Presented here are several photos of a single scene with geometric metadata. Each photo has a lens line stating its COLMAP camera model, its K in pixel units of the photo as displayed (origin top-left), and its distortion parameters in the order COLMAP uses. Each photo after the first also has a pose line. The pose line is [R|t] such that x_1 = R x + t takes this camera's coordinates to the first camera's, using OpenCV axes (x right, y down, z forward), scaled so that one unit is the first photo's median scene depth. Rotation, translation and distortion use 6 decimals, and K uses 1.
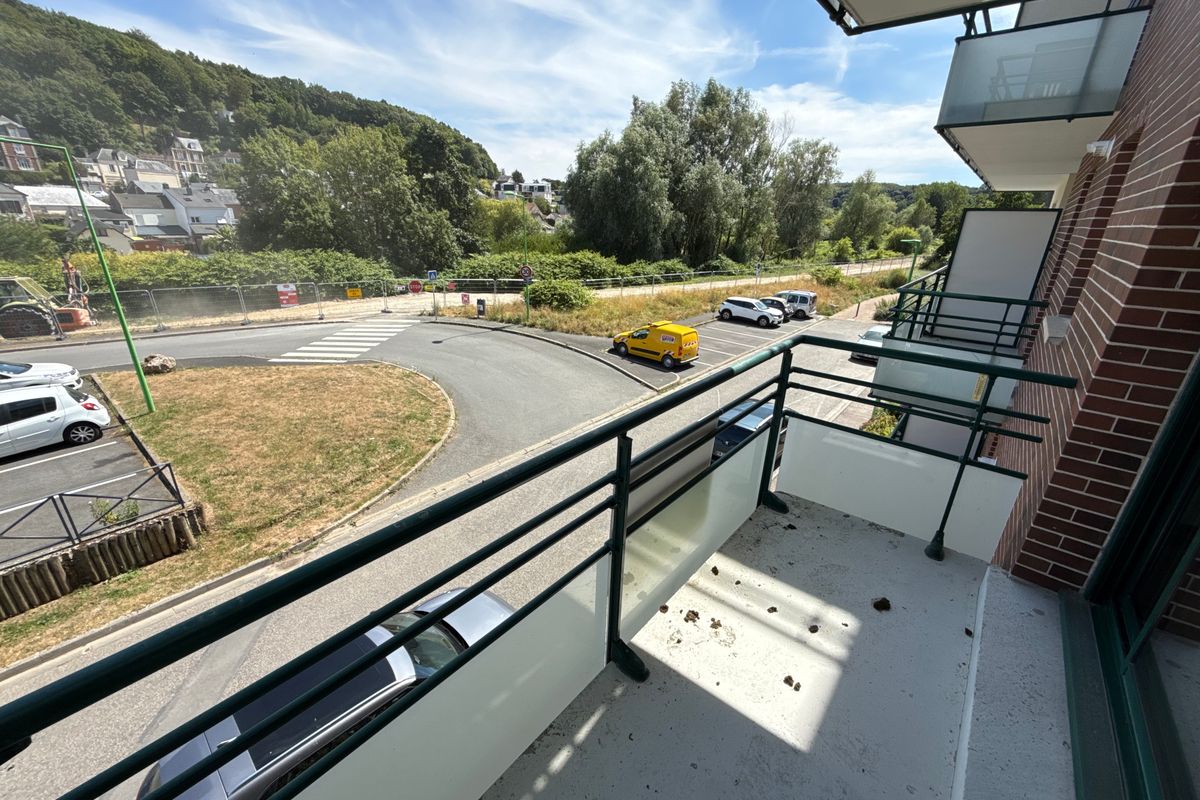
lens RADIAL K [[479.2, 0, 596.6], [0, 479.2, 401.4], [0, 0, 1]] dist [-0.000804, 0.000103]
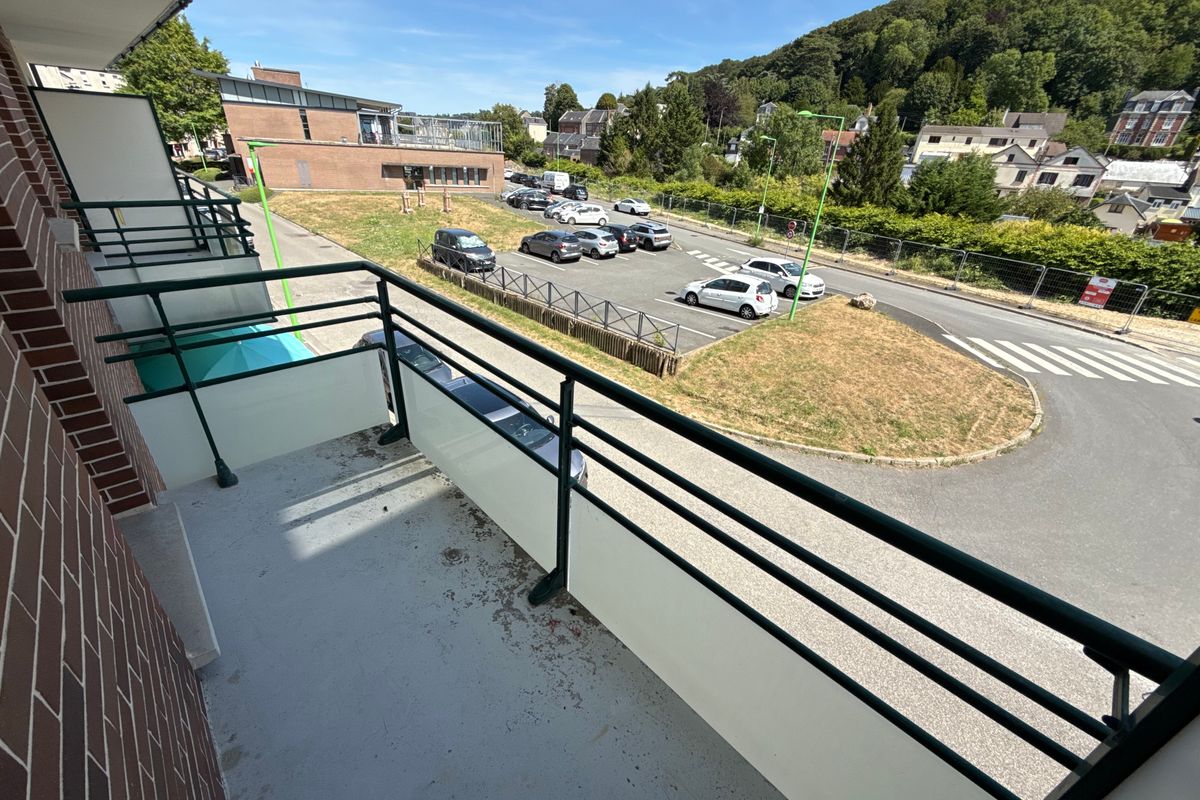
lens RADIAL K [[479.2, 0, 596.6], [0, 479.2, 401.4], [0, 0, 1]] dist [-0.000804, 0.000103]
pose [[-0.102668, 0.442096, -0.891073, 0.299186], [-0.409677, 0.797511, 0.442878, -0.117935], [0.906435, 0.410521, 0.099238, 0.326438]]
